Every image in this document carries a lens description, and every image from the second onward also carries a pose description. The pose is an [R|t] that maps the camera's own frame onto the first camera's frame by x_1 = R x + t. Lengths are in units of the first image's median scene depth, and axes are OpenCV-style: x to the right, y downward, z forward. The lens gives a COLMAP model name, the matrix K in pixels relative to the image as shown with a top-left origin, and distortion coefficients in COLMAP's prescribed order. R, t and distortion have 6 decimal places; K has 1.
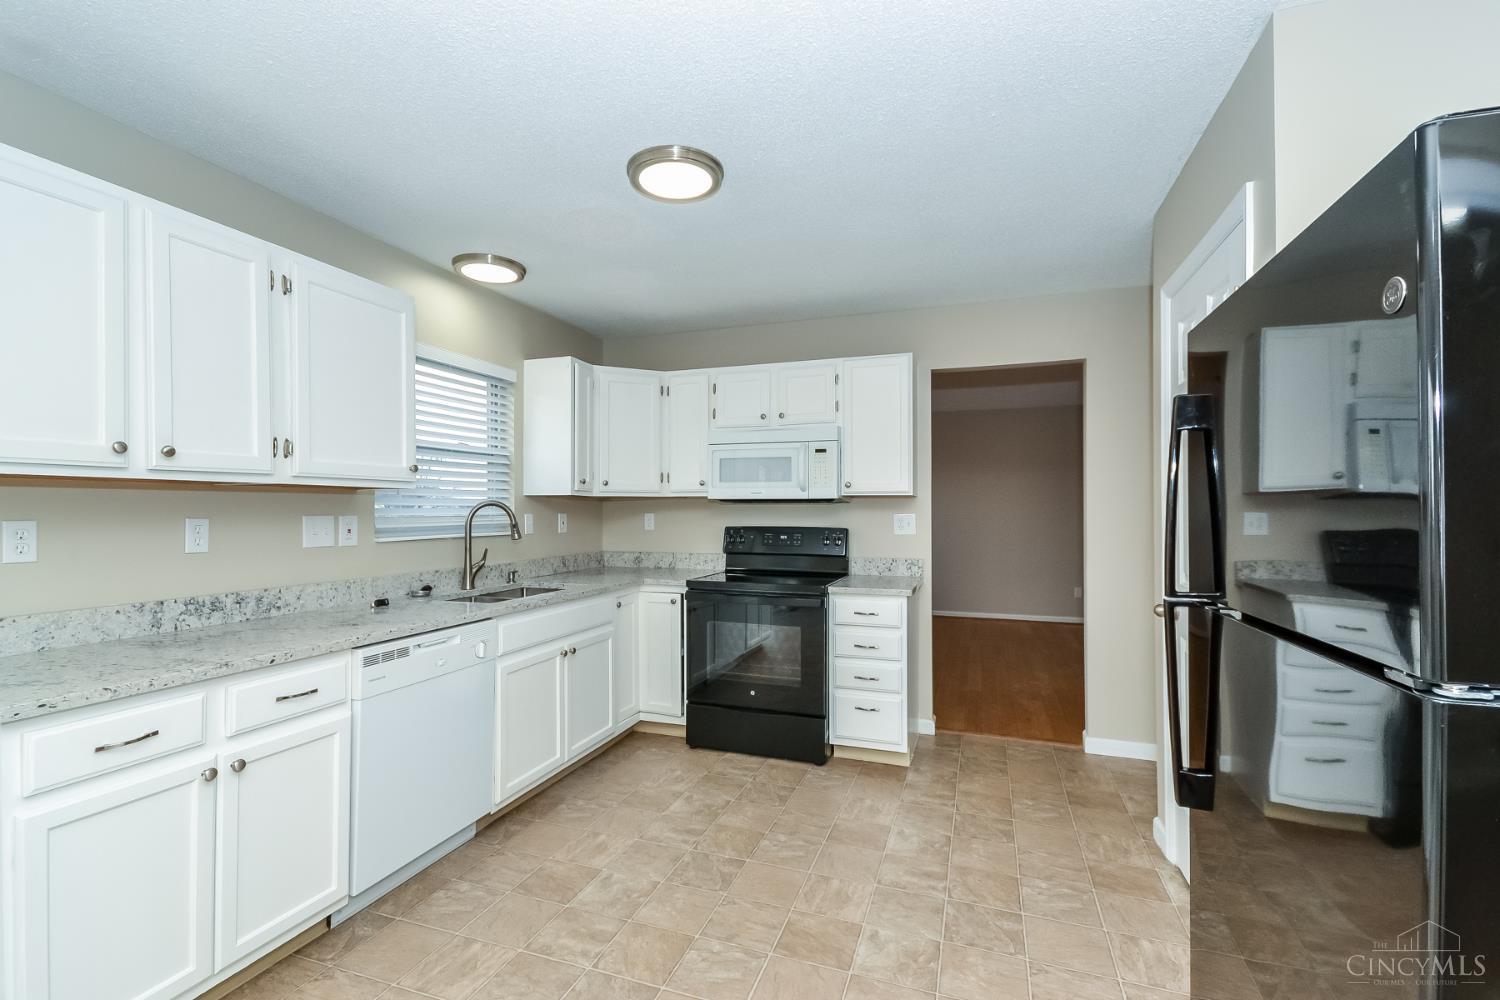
lens RADIAL K [[674.0, 0, 733.0], [0, 674.0, 503.0], [0, 0, 1]] dist [0.002945, 0.000096]
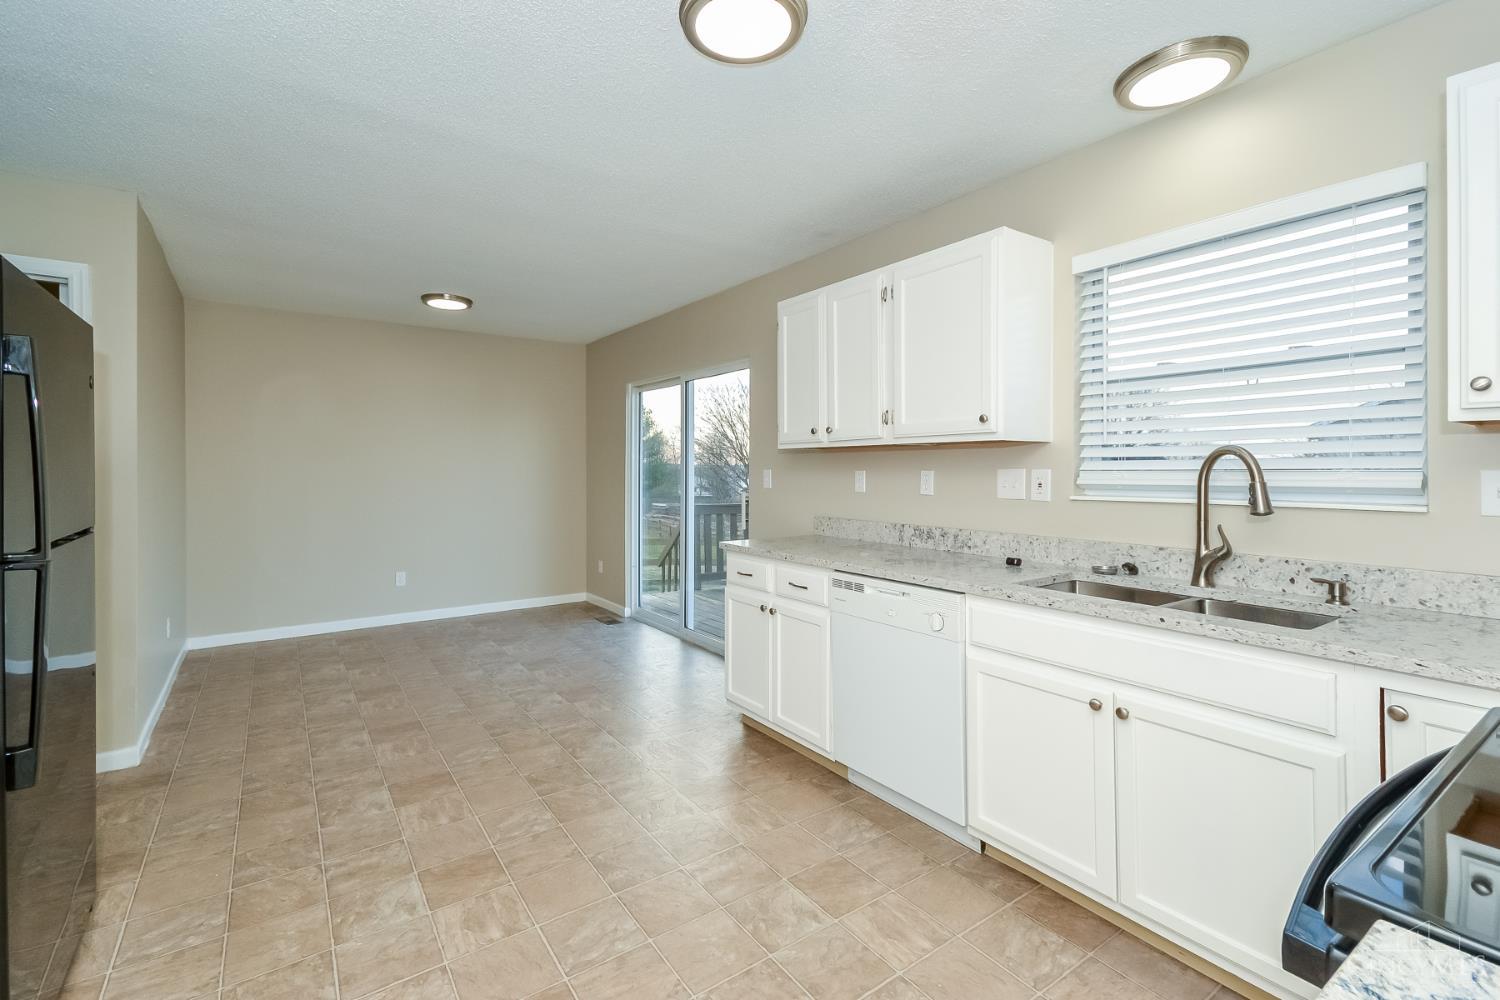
lens RADIAL K [[667.2, 0, 754.5], [0, 667.2, 471.5], [0, 0, 1]] dist [0.002609, 0.000170]
pose [[-0.565883, 0.006854, -0.824457, 0.317587], [0.011865, 0.999930, 0.000168, 0.012341], [0.824400, -0.009687, -0.565925, 0.867286]]
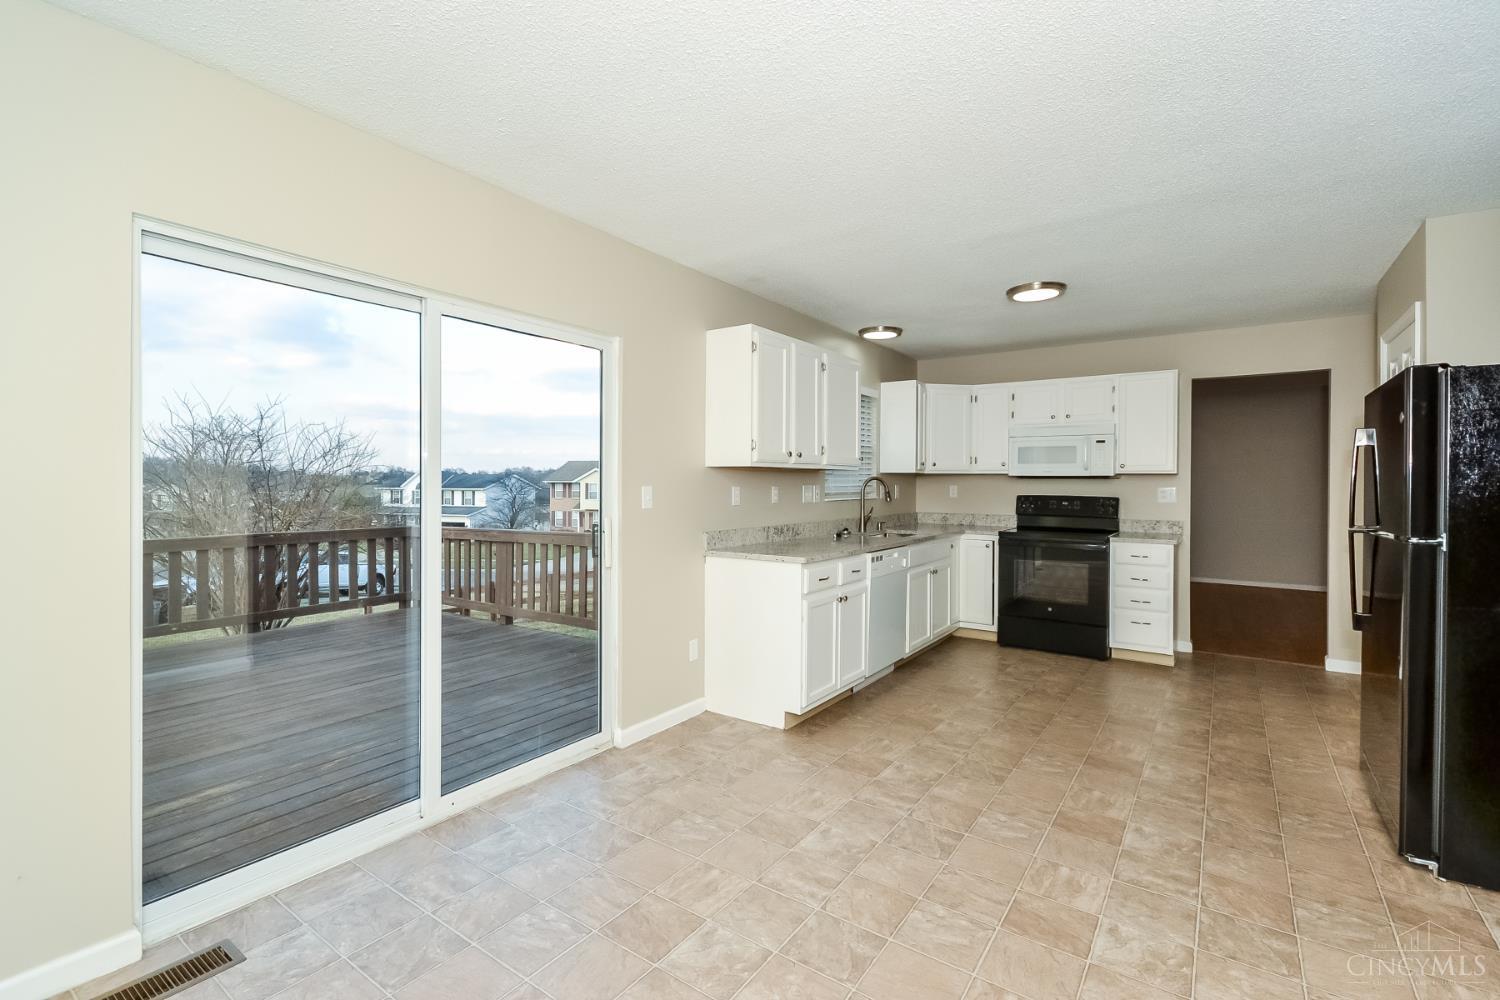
lens RADIAL K [[693.2, 0, 750.9], [0, 693.2, 455.6], [0, 0, 1]] dist [0.037359, 0.000288]
pose [[0.969666, 0.000730, -0.244432, -0.212129], [-0.006019, 0.999764, -0.020893, -0.014199], [0.244359, 0.021731, 0.969441, -0.582907]]
